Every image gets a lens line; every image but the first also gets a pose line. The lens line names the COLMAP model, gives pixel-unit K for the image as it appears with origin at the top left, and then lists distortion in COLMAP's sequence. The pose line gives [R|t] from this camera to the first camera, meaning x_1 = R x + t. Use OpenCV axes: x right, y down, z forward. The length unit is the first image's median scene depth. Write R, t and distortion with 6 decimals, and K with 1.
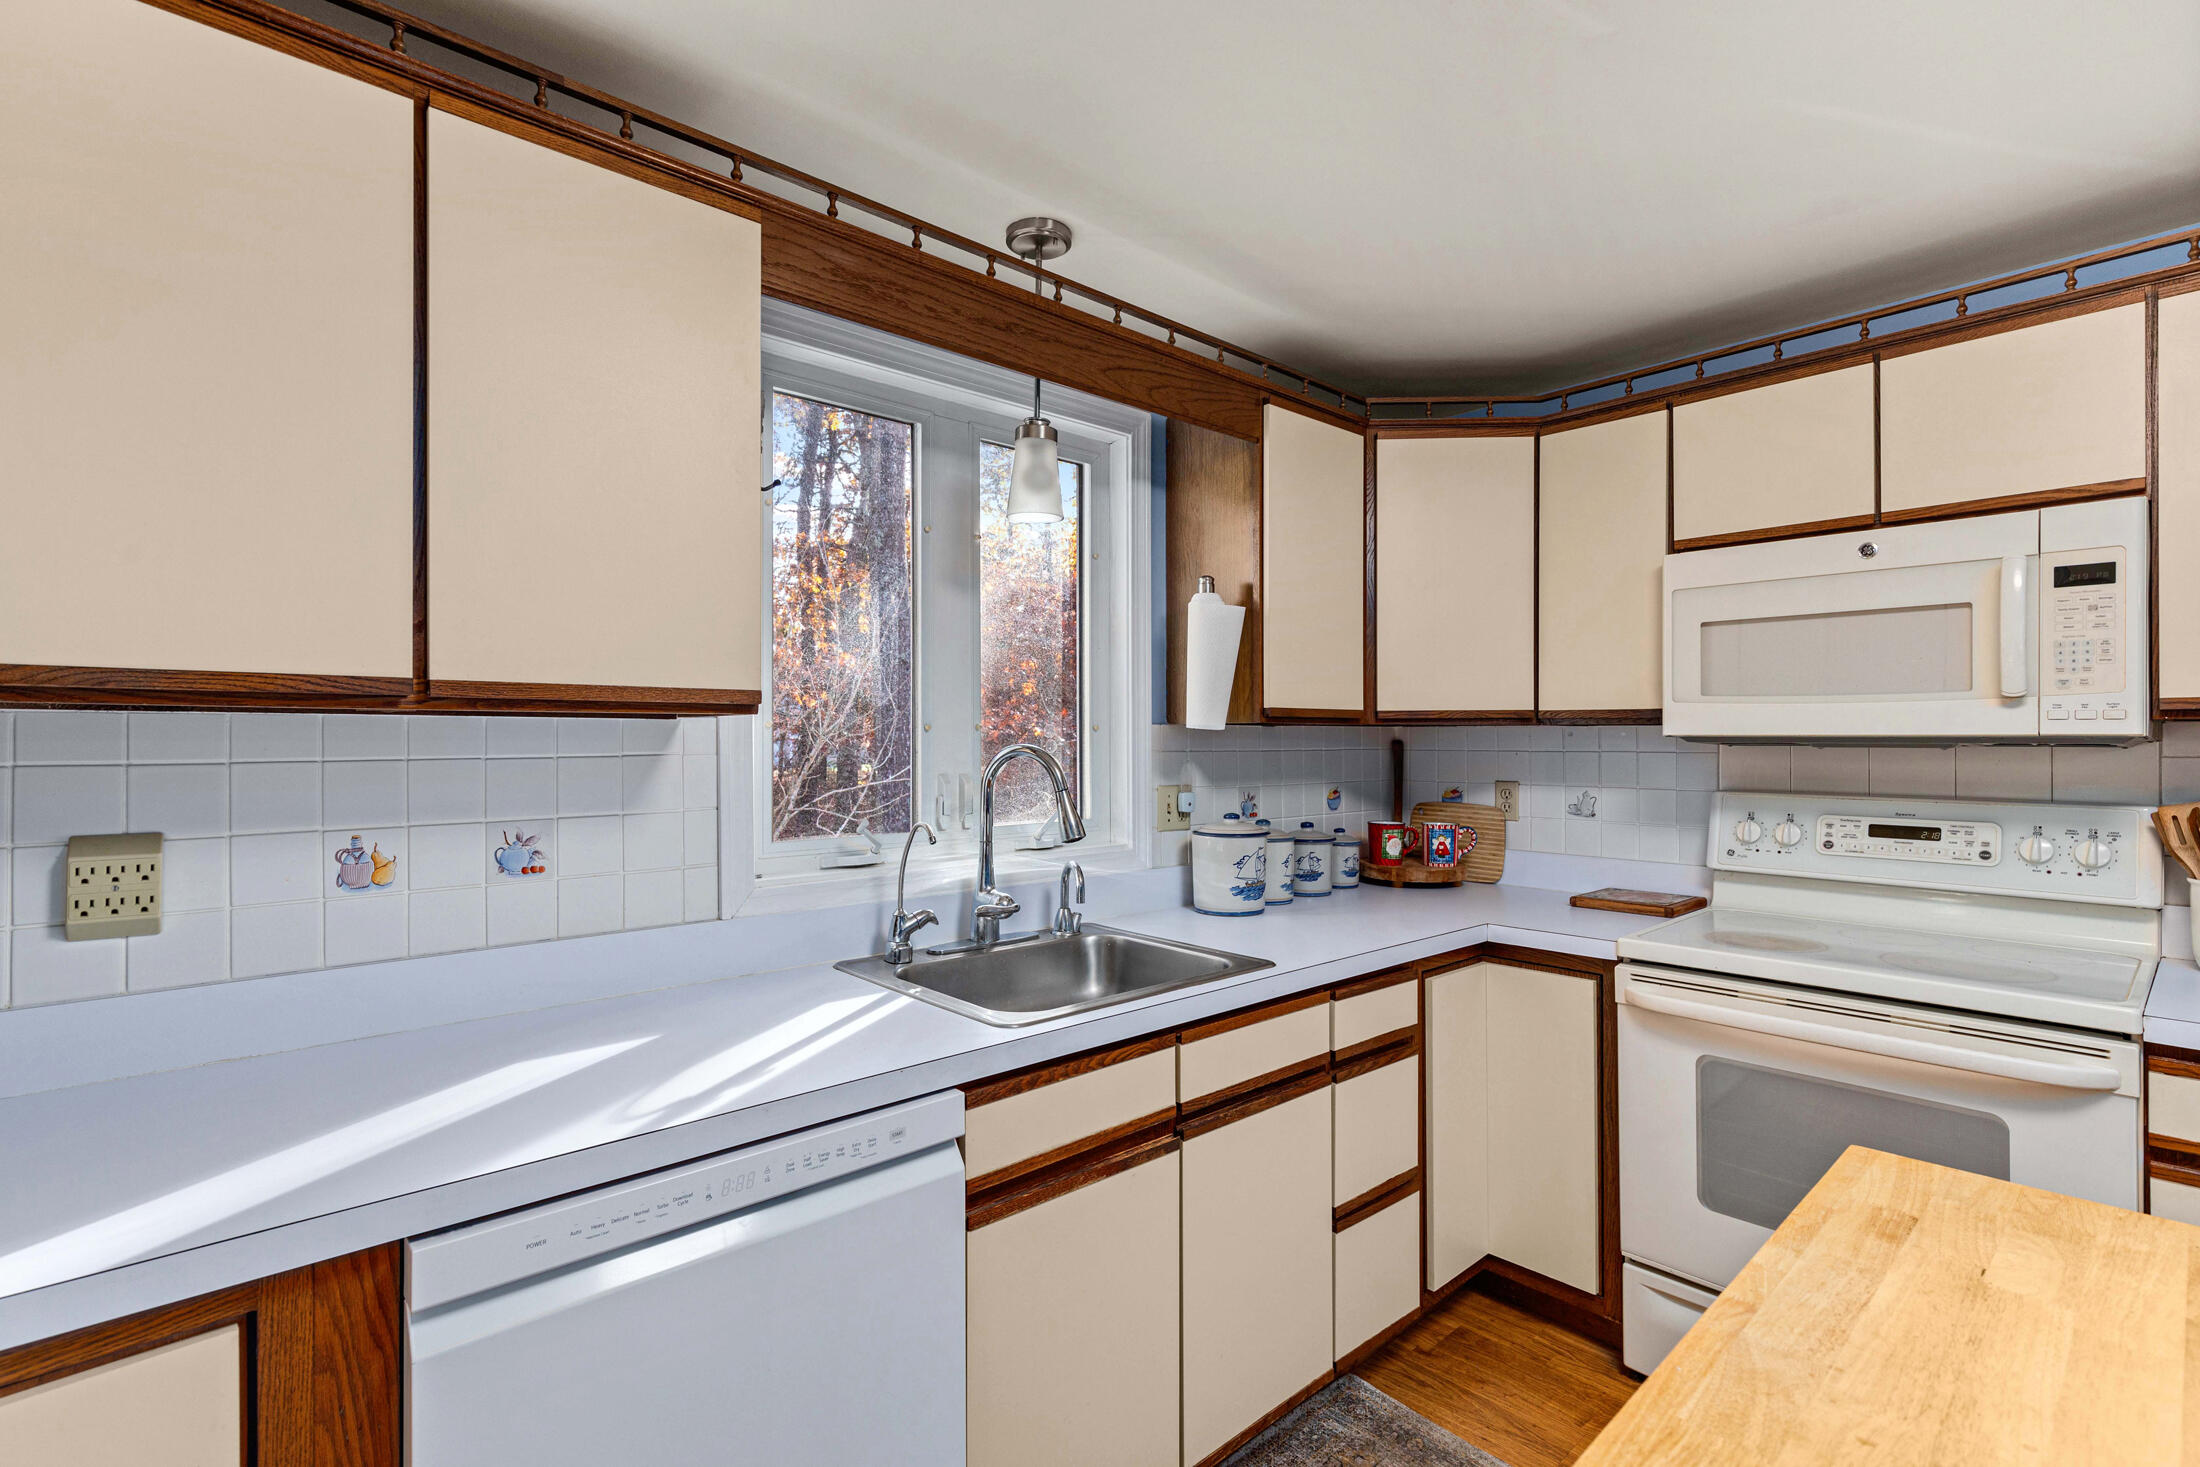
lens RADIAL K [[1017.8, 0, 1104.0], [0, 1017.8, 733.8], [0, 0, 1]] dist [0.001578, -0.000602]
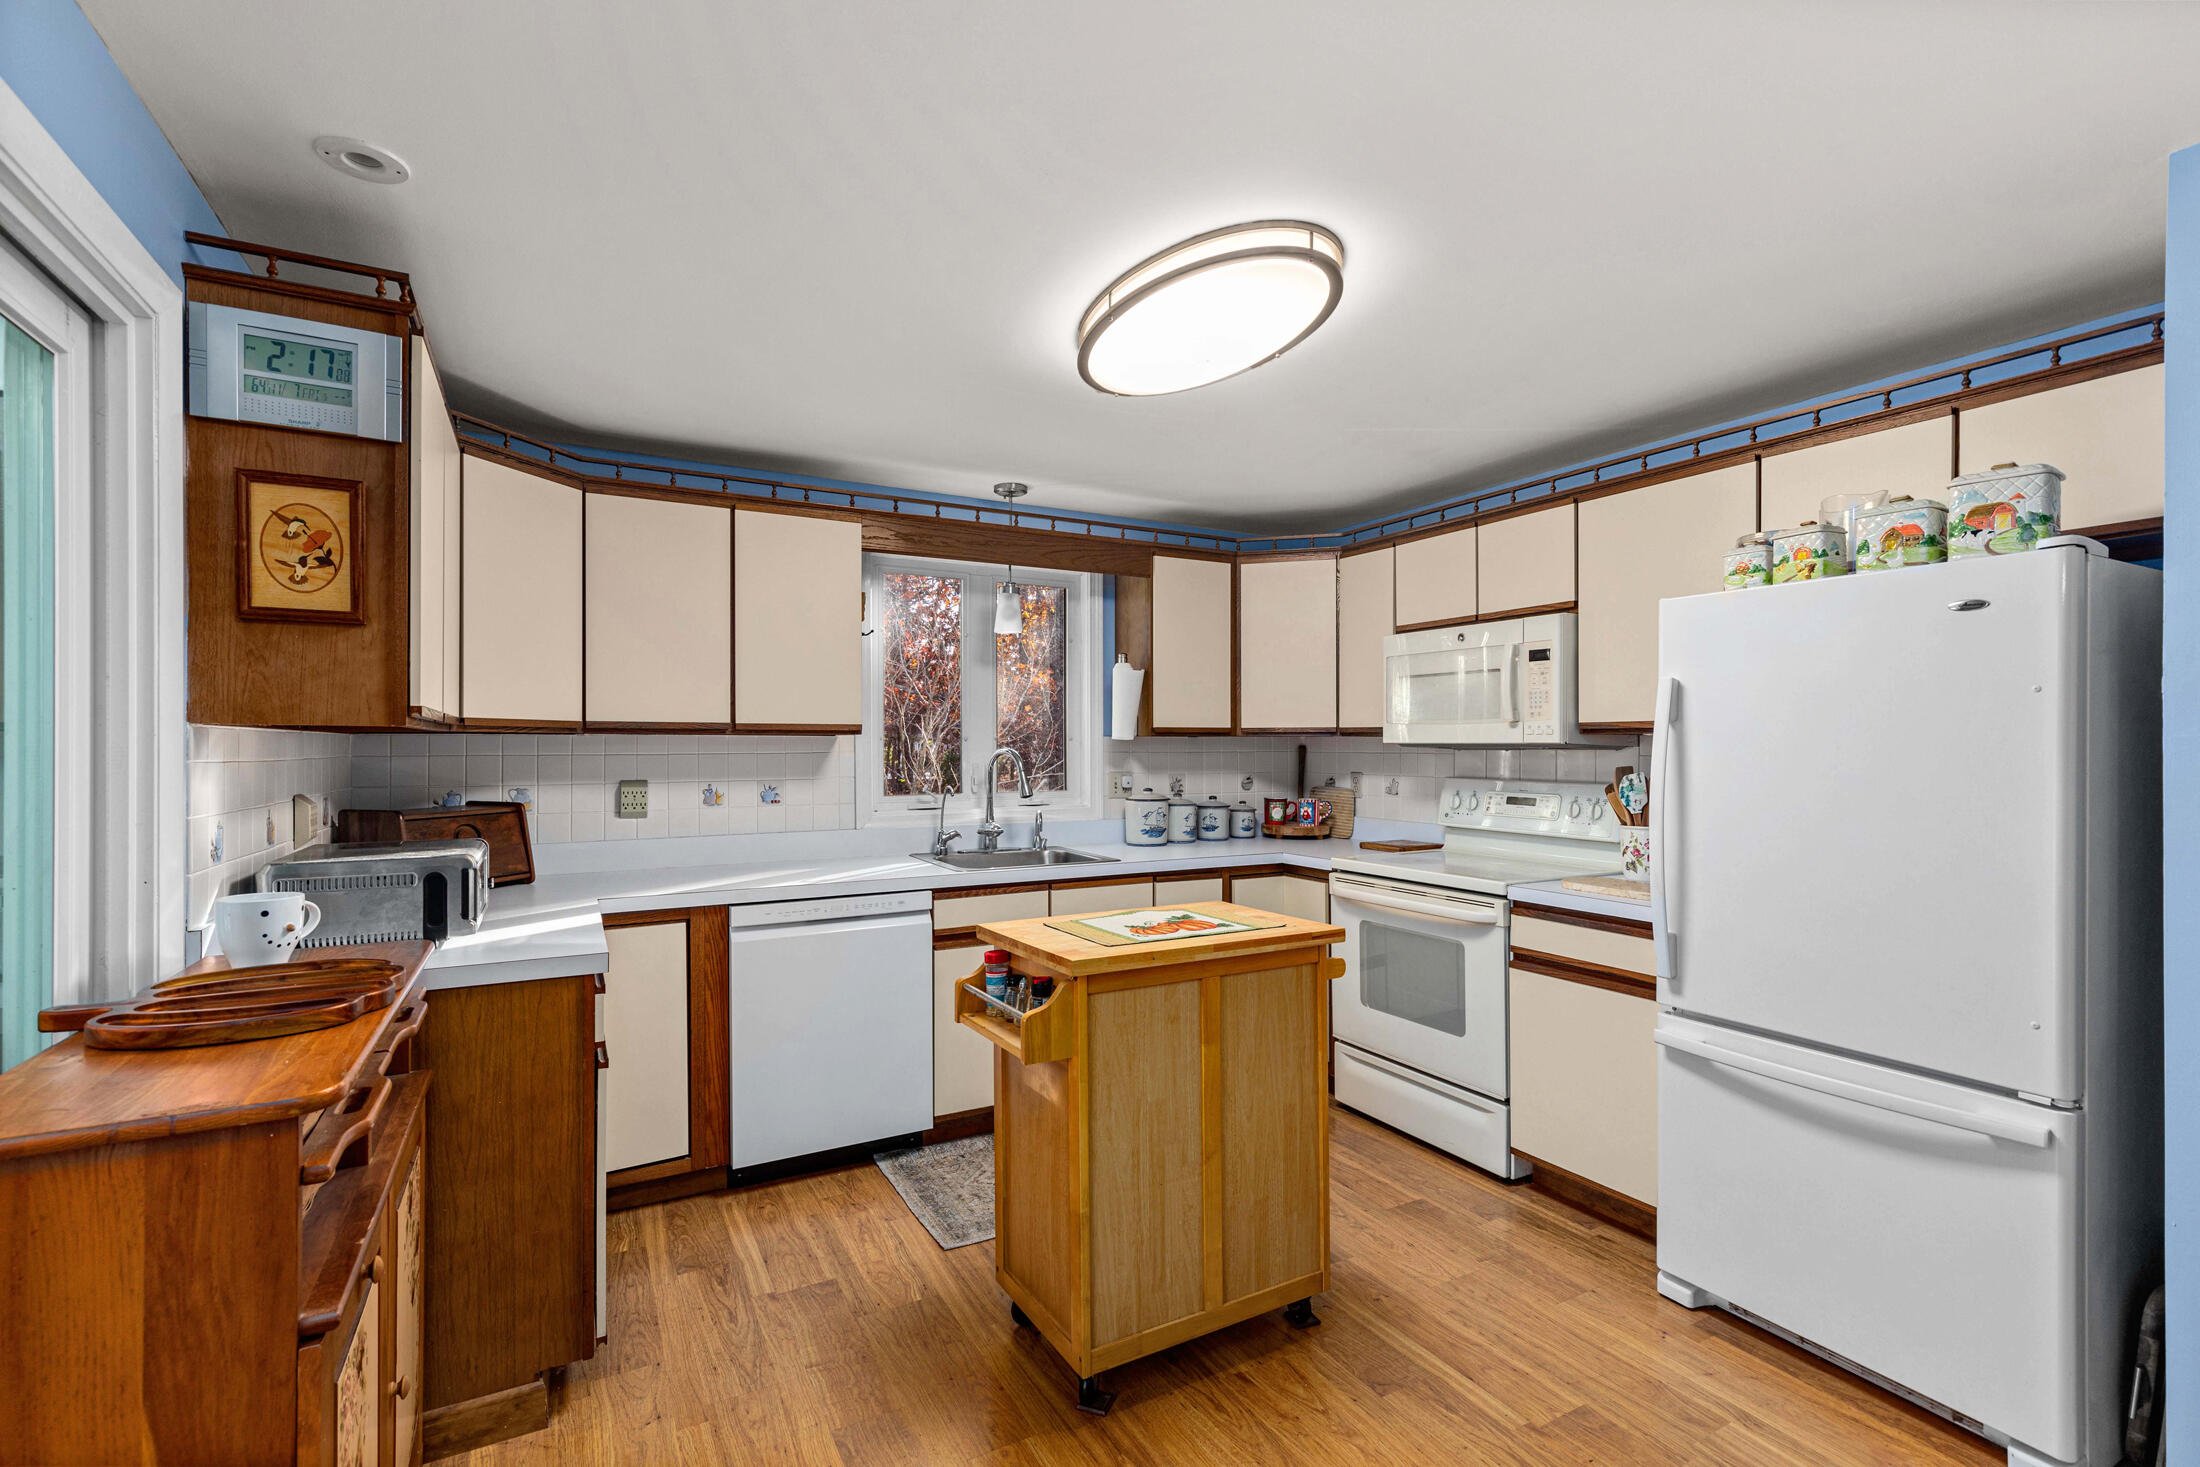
lens RADIAL K [[1017.8, 0, 1101.5], [0, 1017.8, 740.1], [0, 0, 1]] dist [0.001578, -0.000602]
pose [[0.971384, -0.001127, -0.237513, 0.530384], [0.001461, 0.999998, 0.001232, -0.006212], [0.237512, -0.001544, 0.971383, -0.801839]]
